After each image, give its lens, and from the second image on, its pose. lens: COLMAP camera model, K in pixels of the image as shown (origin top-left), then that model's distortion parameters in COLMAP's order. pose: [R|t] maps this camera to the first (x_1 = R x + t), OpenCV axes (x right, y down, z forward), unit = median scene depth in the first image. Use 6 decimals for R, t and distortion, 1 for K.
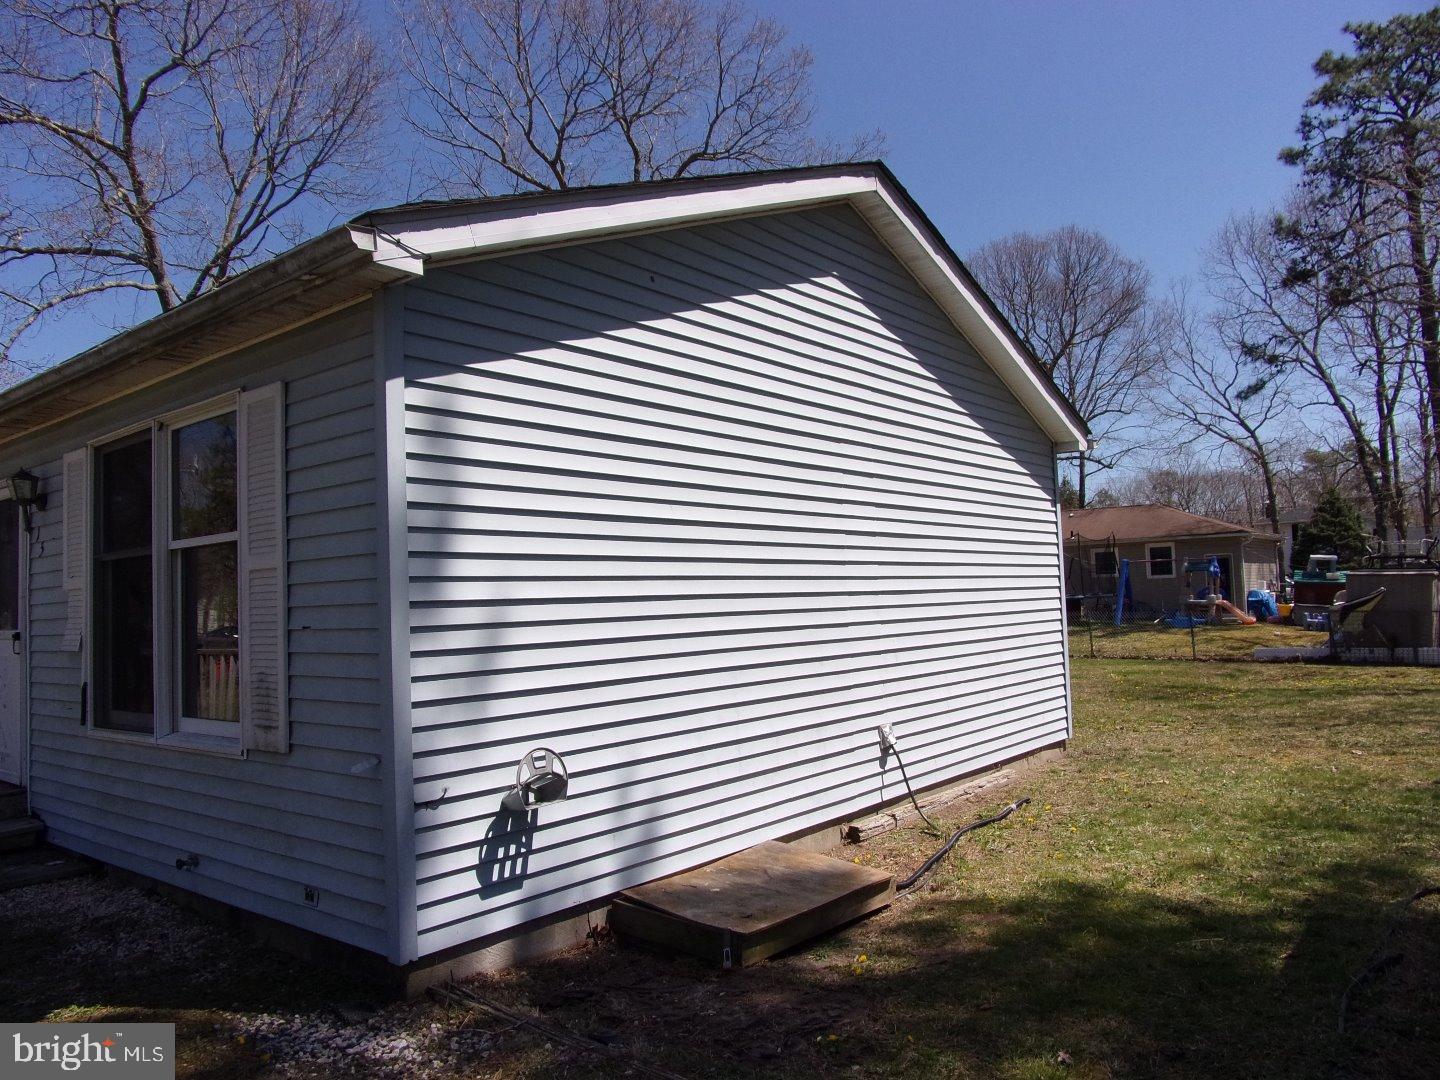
lens RADIAL K [[1034.8, 0, 712.4], [0, 1034.8, 539.1], [0, 0, 1]] dist [-0.051596, 0.038021]
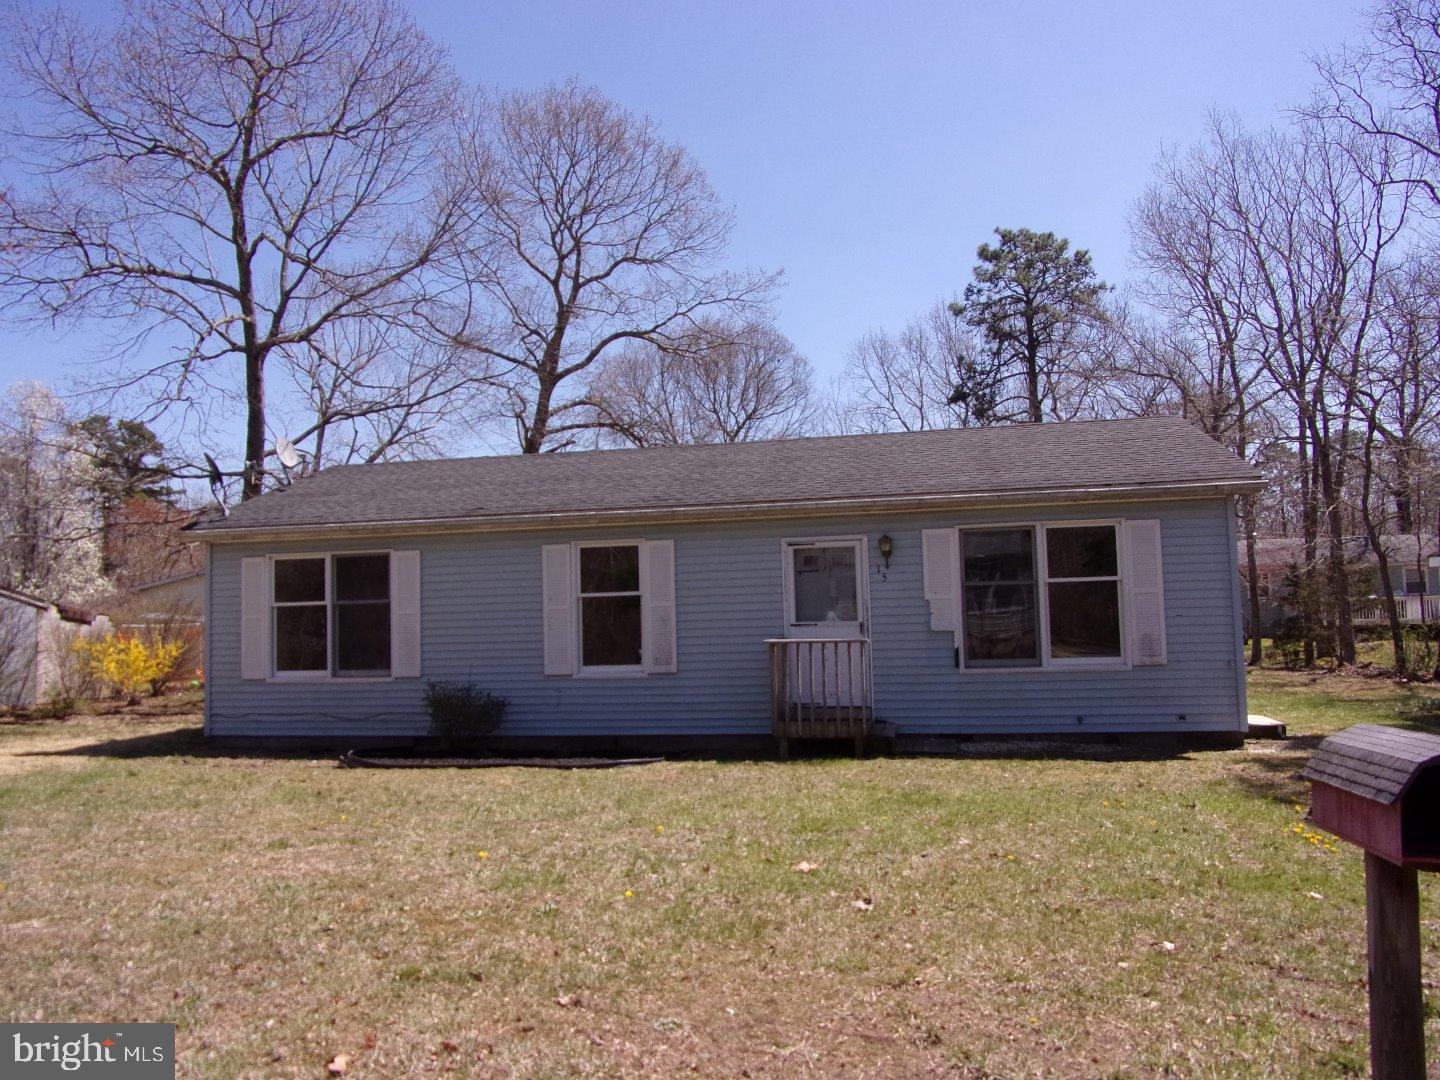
lens RADIAL K [[1069.4, 0, 720.0], [0, 1069.4, 540.0], [0, 0, 1]] dist [-0.028784, 0.001183]
pose [[0.877221, 0.044068, 0.478060, -0.410860], [-0.029210, 0.998833, -0.038475, 0.005167], [-0.479197, 0.019787, 0.877484, -0.123171]]
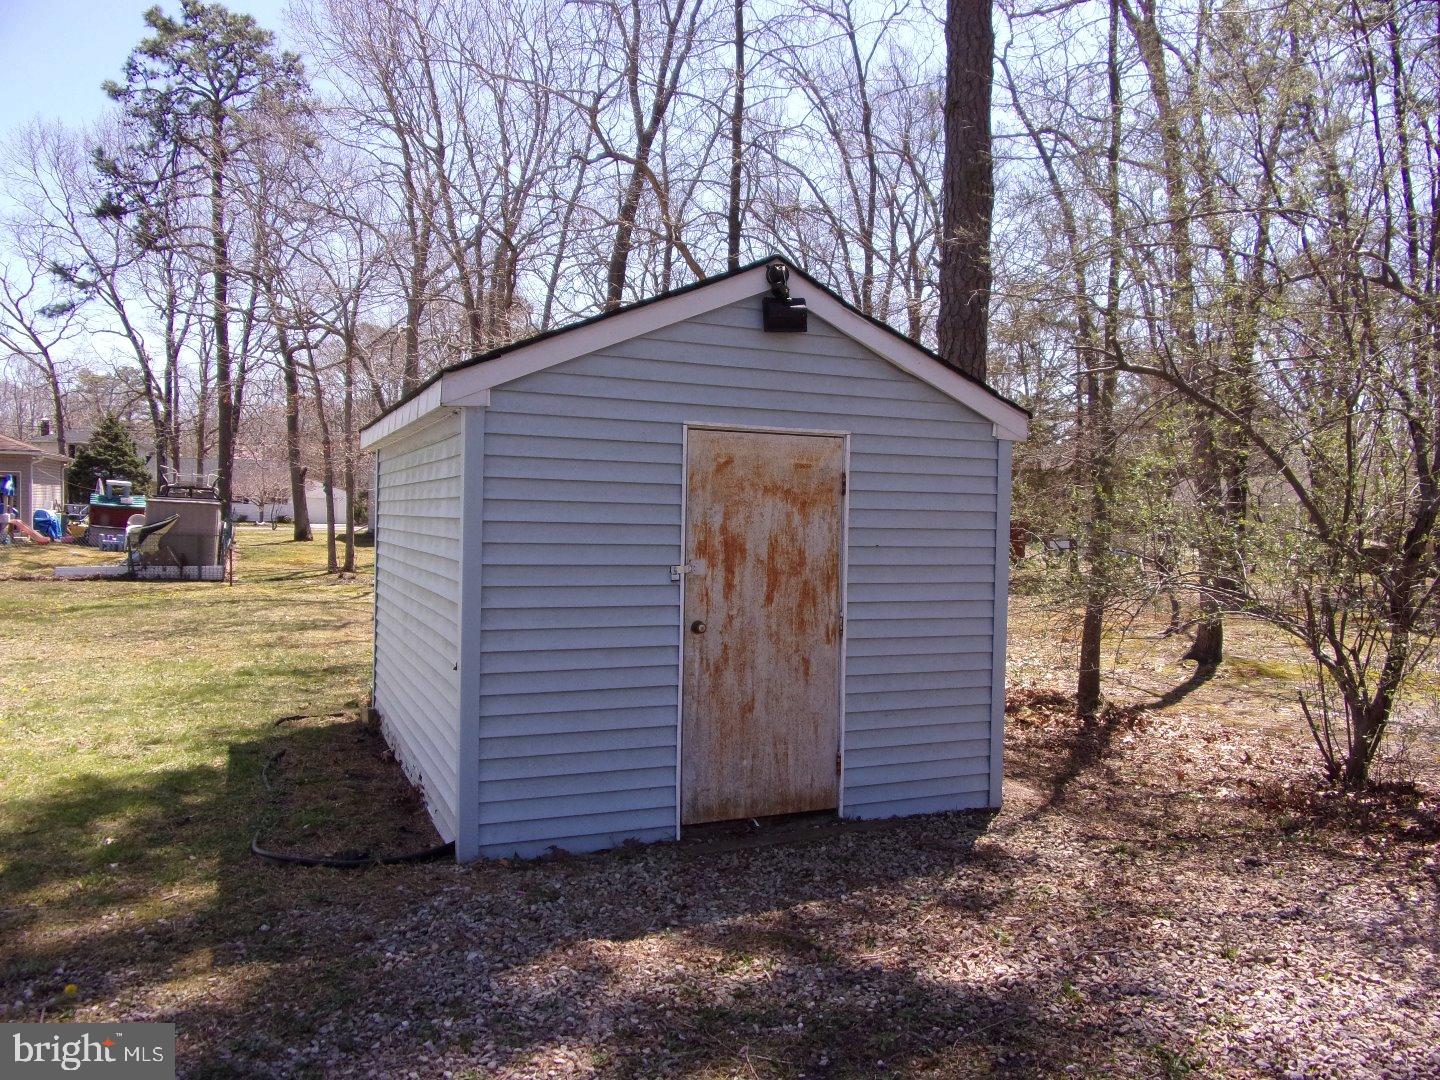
lens RADIAL K [[1034.8, 0, 712.4], [0, 1034.8, 539.1], [0, 0, 1]] dist [-0.051596, 0.038021]
pose [[0.455993, 0.018439, 0.889792, -0.062880], [-0.088129, 0.995807, 0.024527, -0.004160], [-0.885609, -0.089601, 0.455706, -0.043173]]
